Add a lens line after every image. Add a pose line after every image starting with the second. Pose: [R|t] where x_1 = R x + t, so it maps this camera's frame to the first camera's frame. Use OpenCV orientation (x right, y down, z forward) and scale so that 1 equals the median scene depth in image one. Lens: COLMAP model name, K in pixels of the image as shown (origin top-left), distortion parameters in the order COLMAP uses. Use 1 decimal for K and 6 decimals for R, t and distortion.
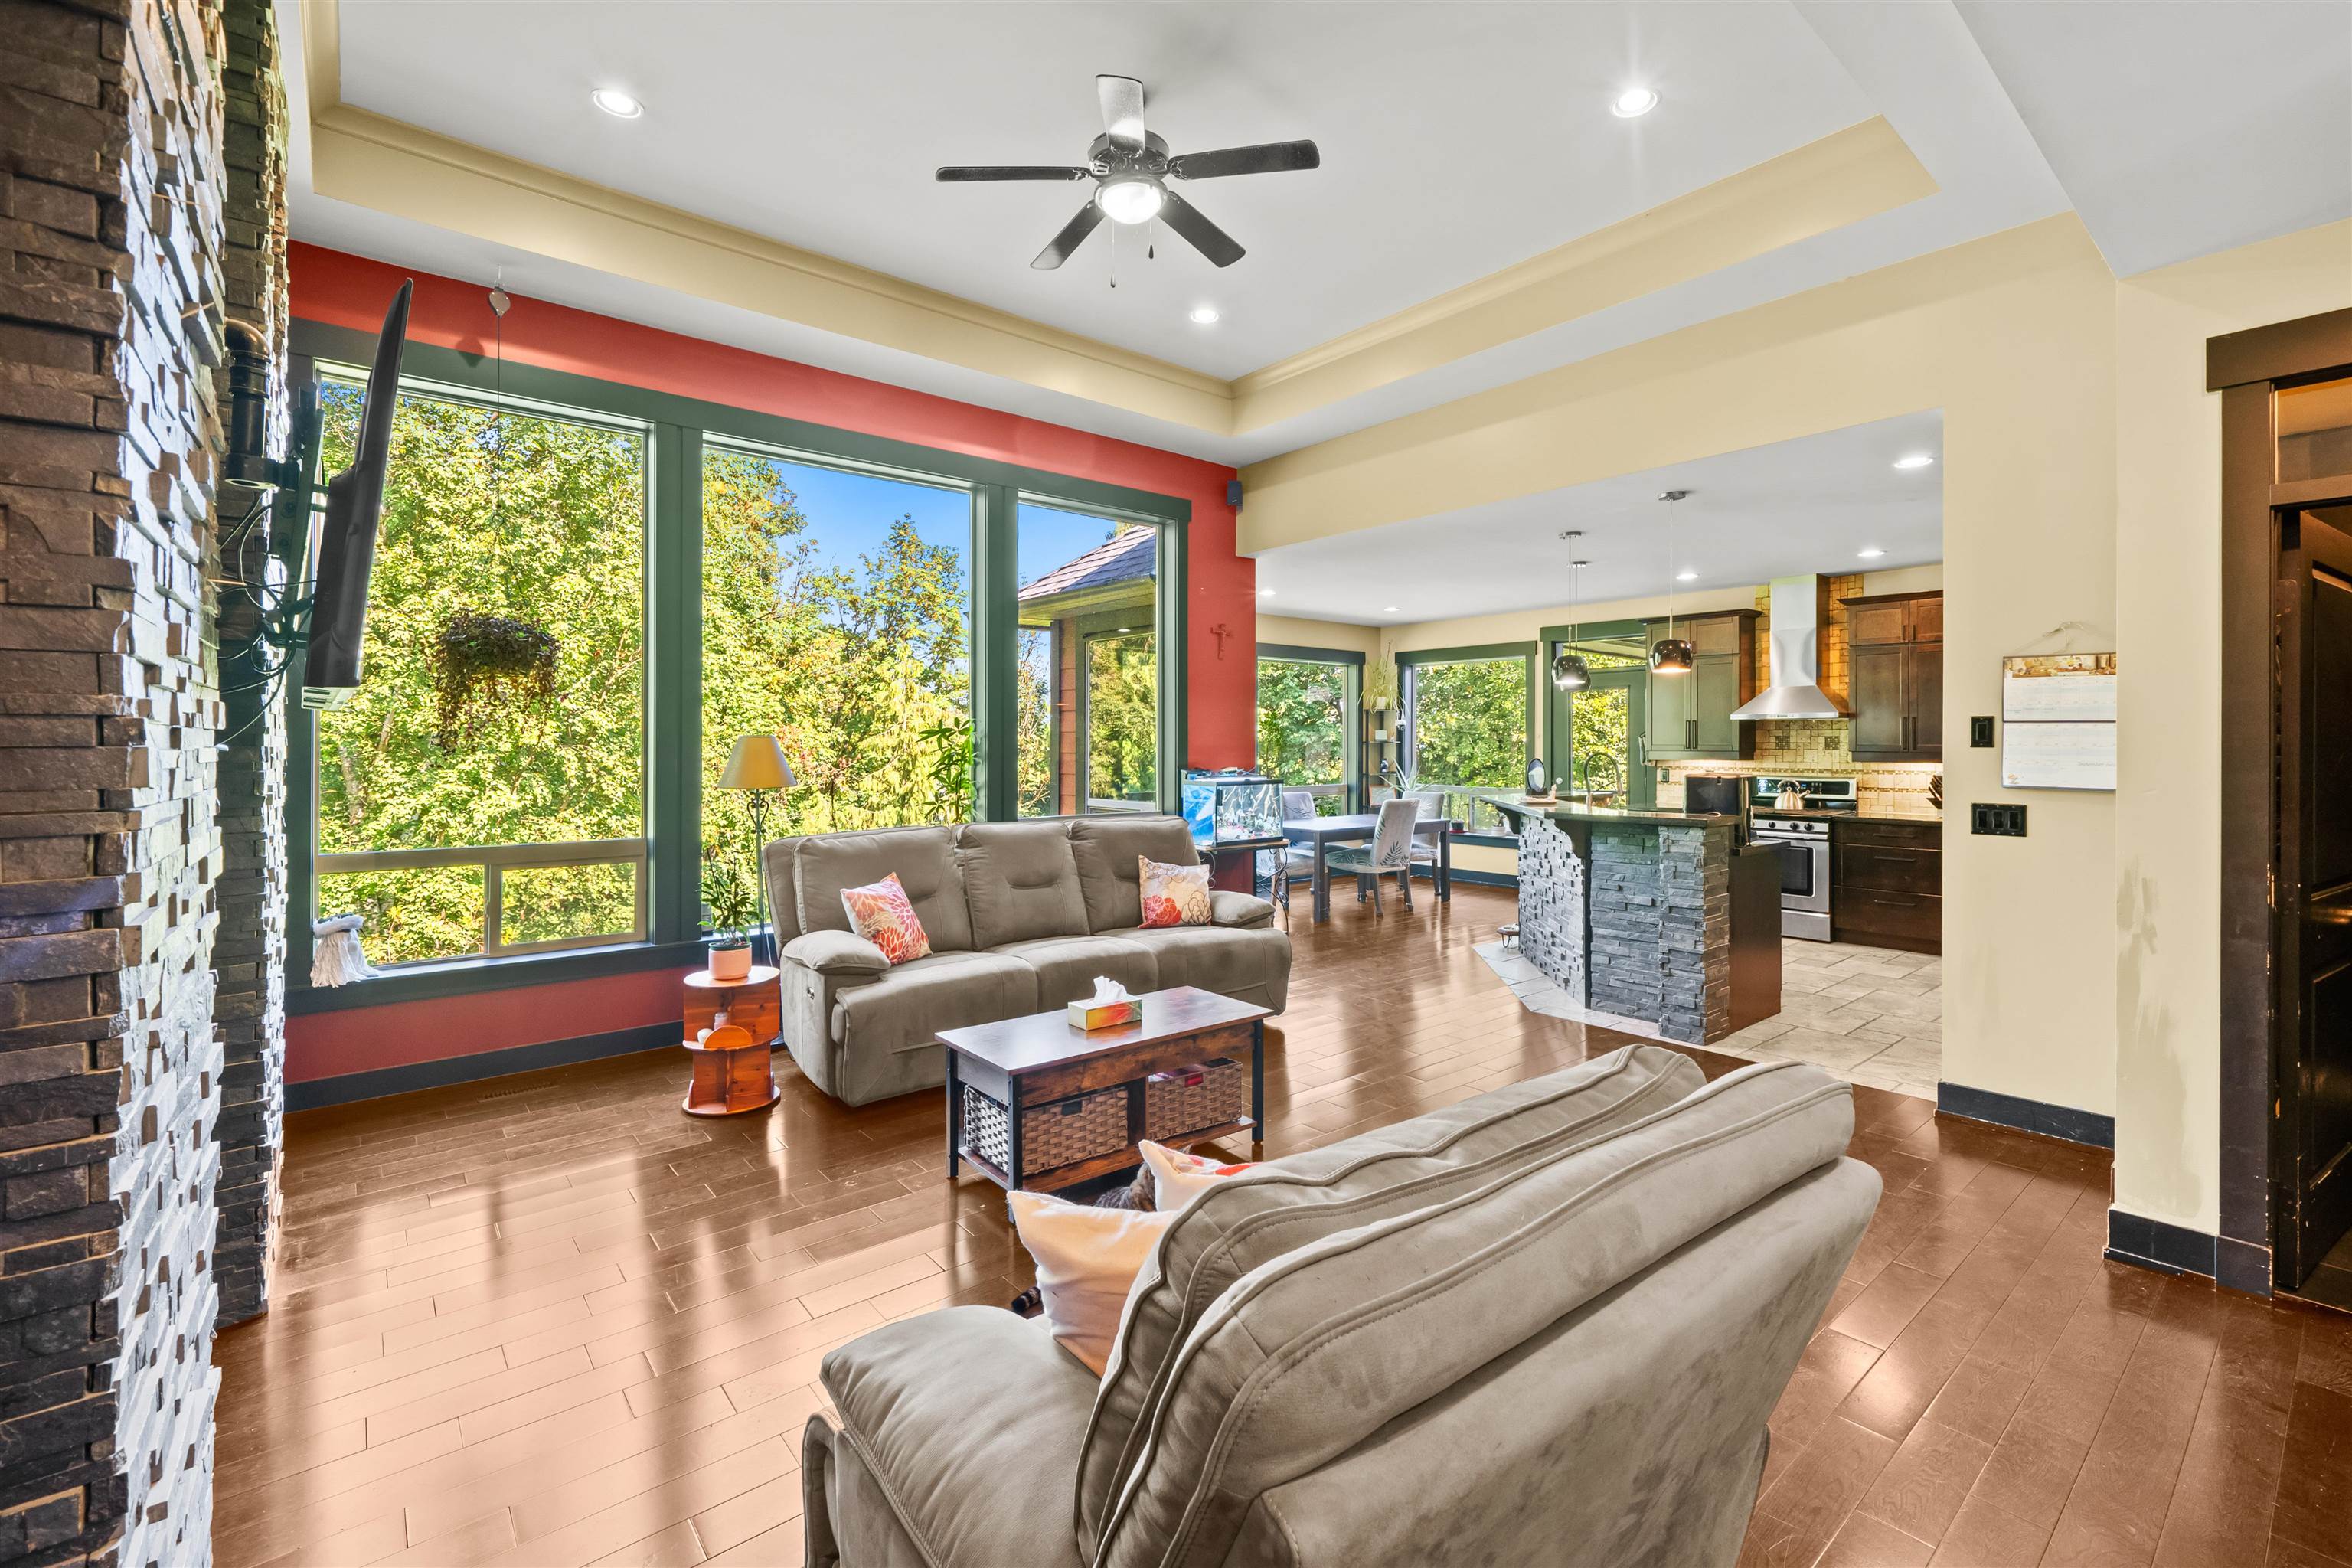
lens RADIAL K [[993.9, 0, 1237.8], [0, 993.9, 743.0], [0, 0, 1]] dist [0.001695, -0.001268]
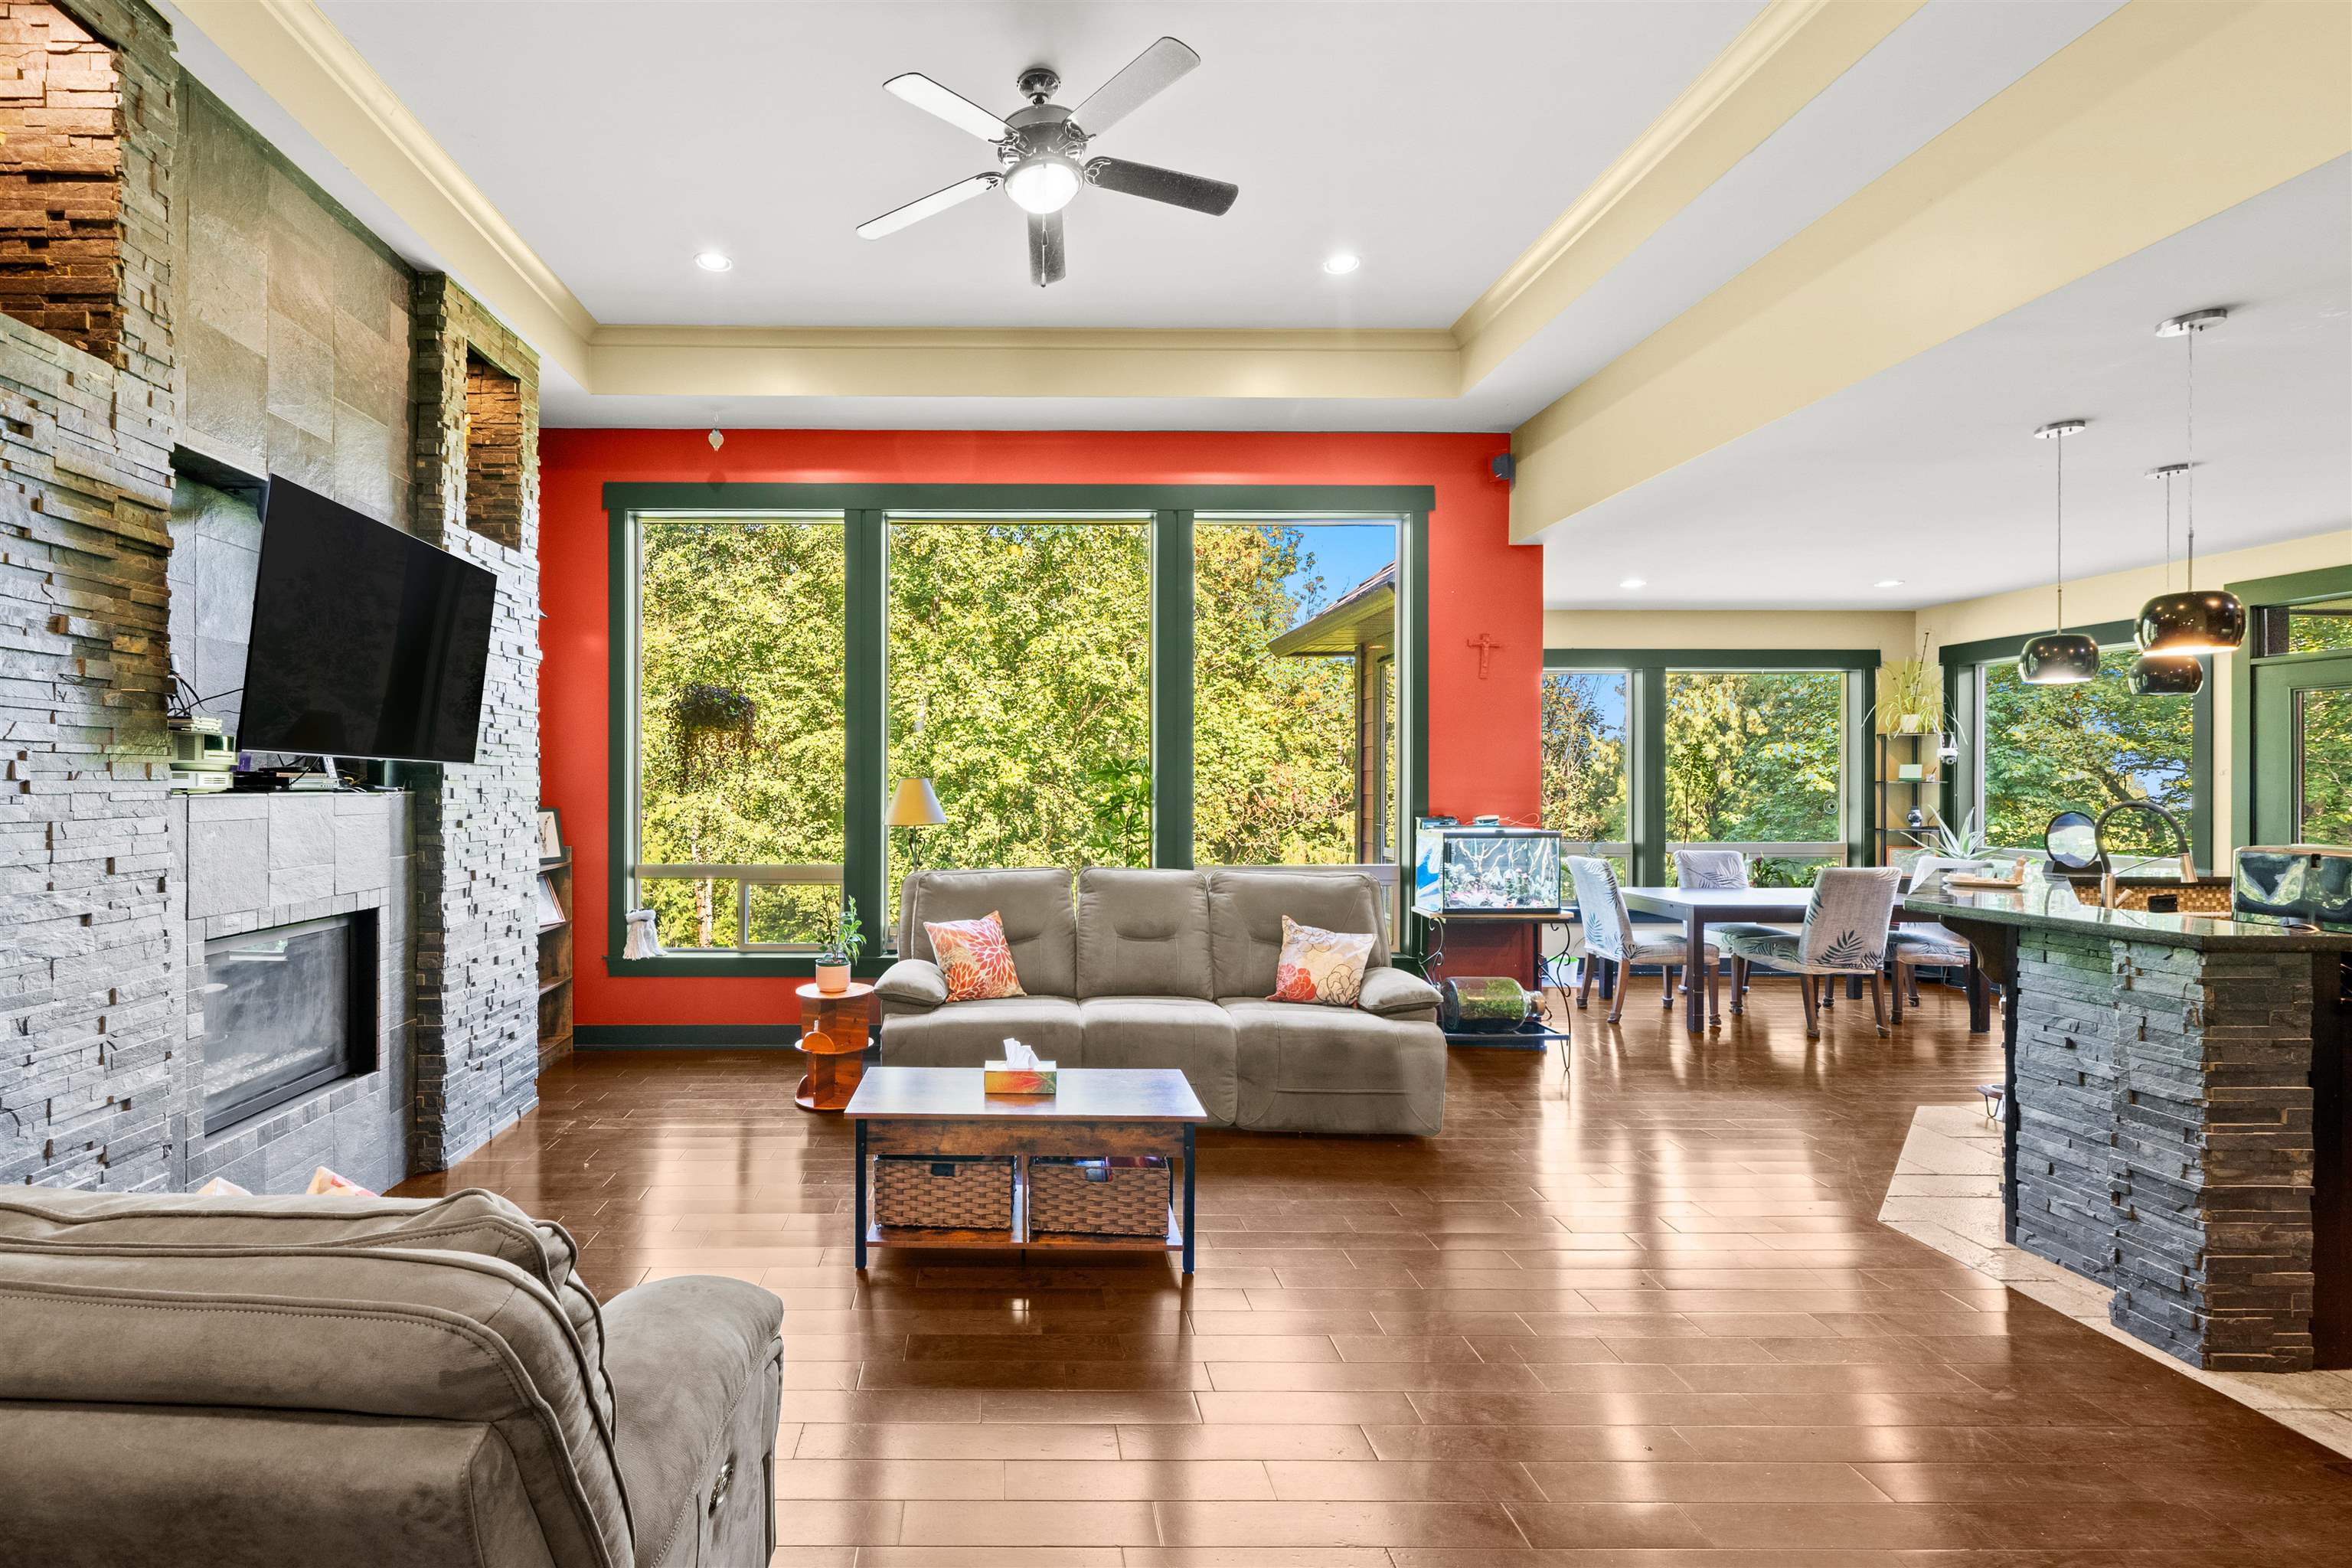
lens RADIAL K [[1048.8, 0, 1028.7], [0, 1048.8, 782.5], [0, 0, 1]] dist [0.000383, 0.000976]
pose [[0.763531, 0.000203, -0.645771, 0.231926], [0.000430, 1.000000, 0.000823, -0.001772], [0.645770, -0.000906, 0.763531, 0.122310]]
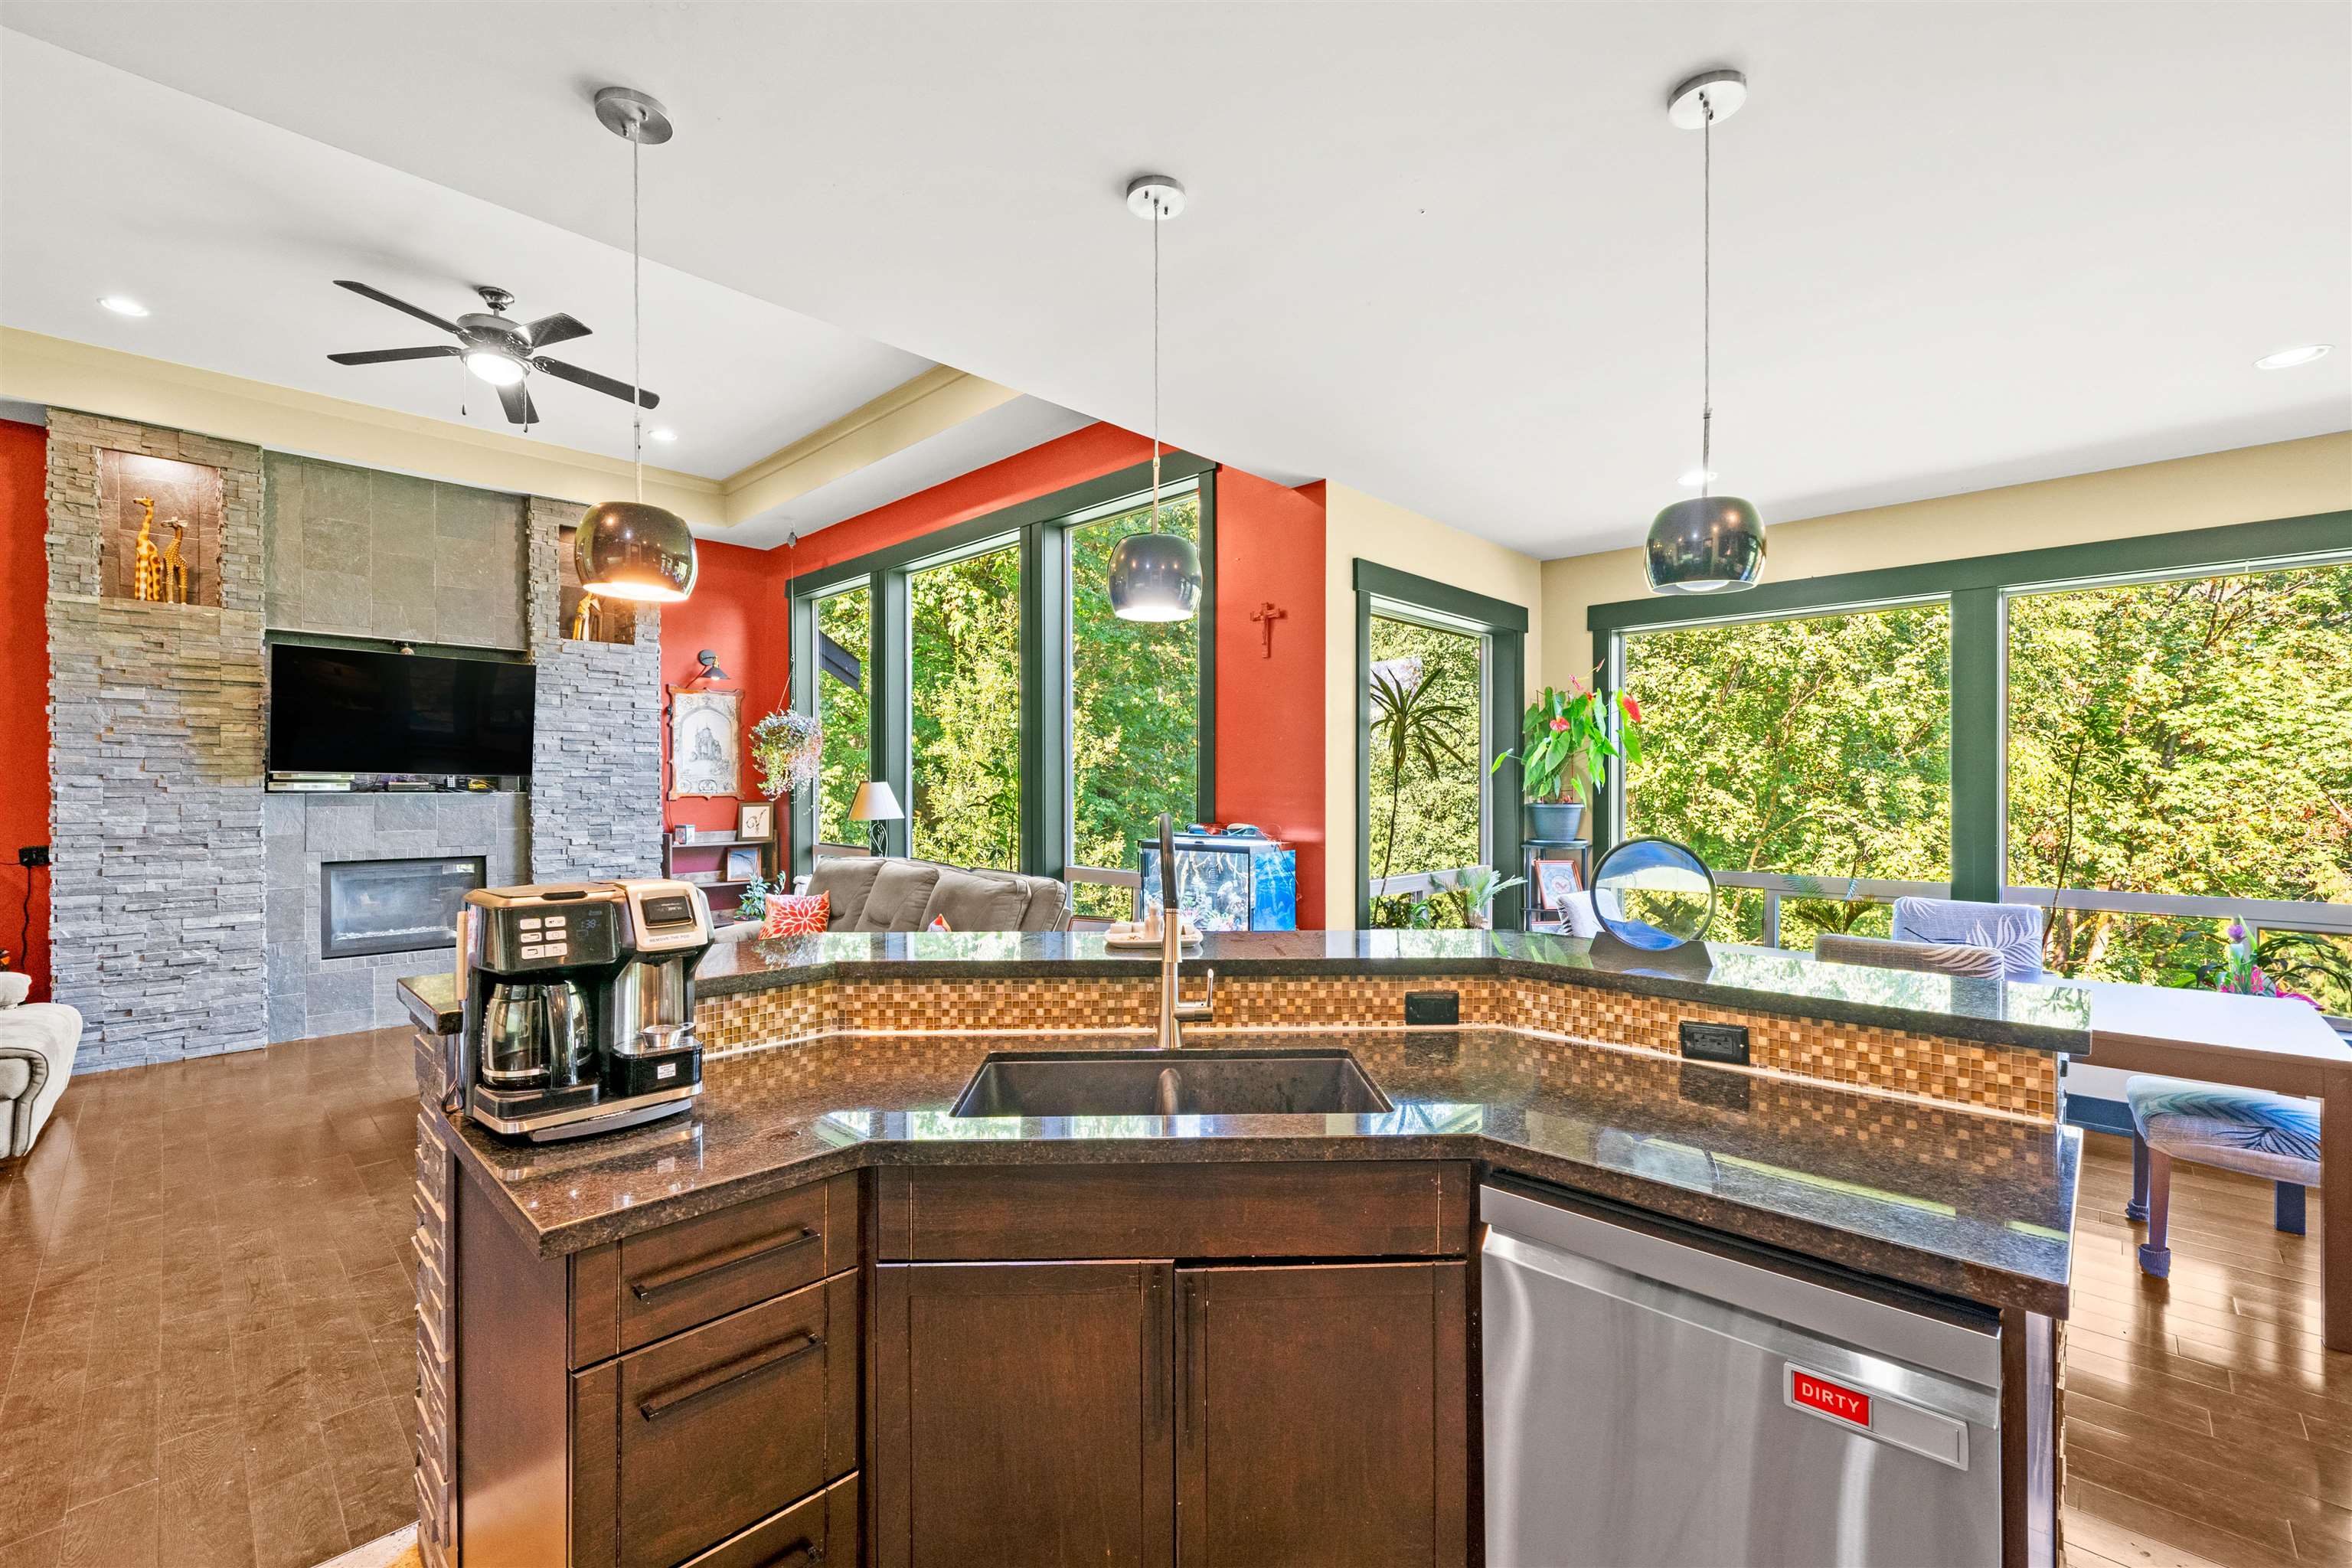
lens RADIAL K [[993.9, 0, 1180.1], [0, 993.9, 784.8], [0, 0, 1]] dist [0.001695, -0.001268]
pose [[0.085208, 0.000363, -0.996363, 0.581858], [0.003583, 0.999993, 0.000671, -0.001831], [0.996357, -0.003627, 0.085206, 0.823723]]
